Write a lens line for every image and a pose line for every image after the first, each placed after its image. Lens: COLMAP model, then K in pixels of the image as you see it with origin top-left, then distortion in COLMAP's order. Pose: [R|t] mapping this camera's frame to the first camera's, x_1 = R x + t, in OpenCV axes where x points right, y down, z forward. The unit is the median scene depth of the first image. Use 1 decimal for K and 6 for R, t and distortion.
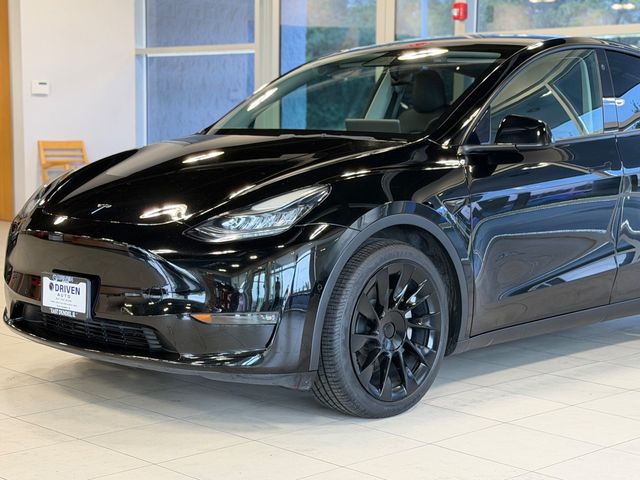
lens RADIAL K [[1198.2, 0, 320.9], [0, 1198.2, 242.2], [0, 0, 1]] dist [0.166945, 0.000000]
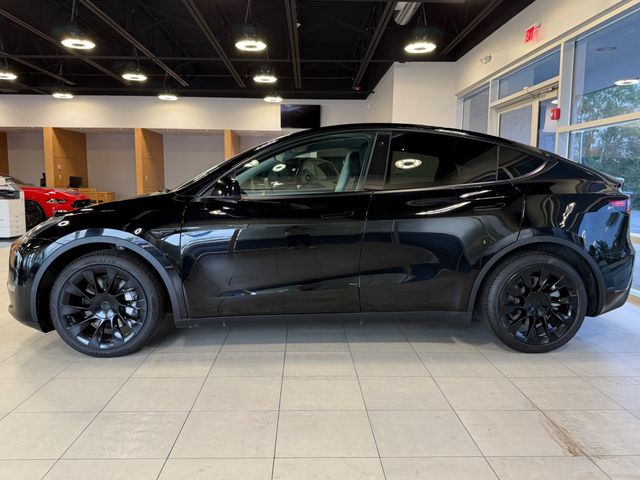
lens RADIAL K [[494.9, 0, 326.3], [0, 494.9, 238.6], [0, 0, 1]] dist [-0.002021, -0.034176]
pose [[0.740447, 0.066659, -0.668800, 0.693248], [-0.056125, 0.997727, 0.037306, -0.064482], [0.669767, 0.009913, 0.742505, 0.627174]]
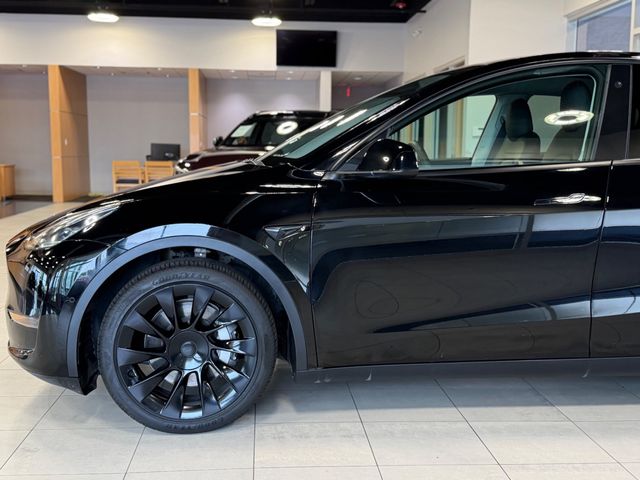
lens RADIAL K [[755.4, 0, 314.7], [0, 755.4, 235.2], [0, 0, 1]] dist [0.024754, 0.000000]
pose [[0.756251, 0.065525, -0.650992, 0.518921], [-0.057665, 0.997776, 0.033442, -0.053717], [0.651736, 0.012249, 0.758347, 0.518347]]
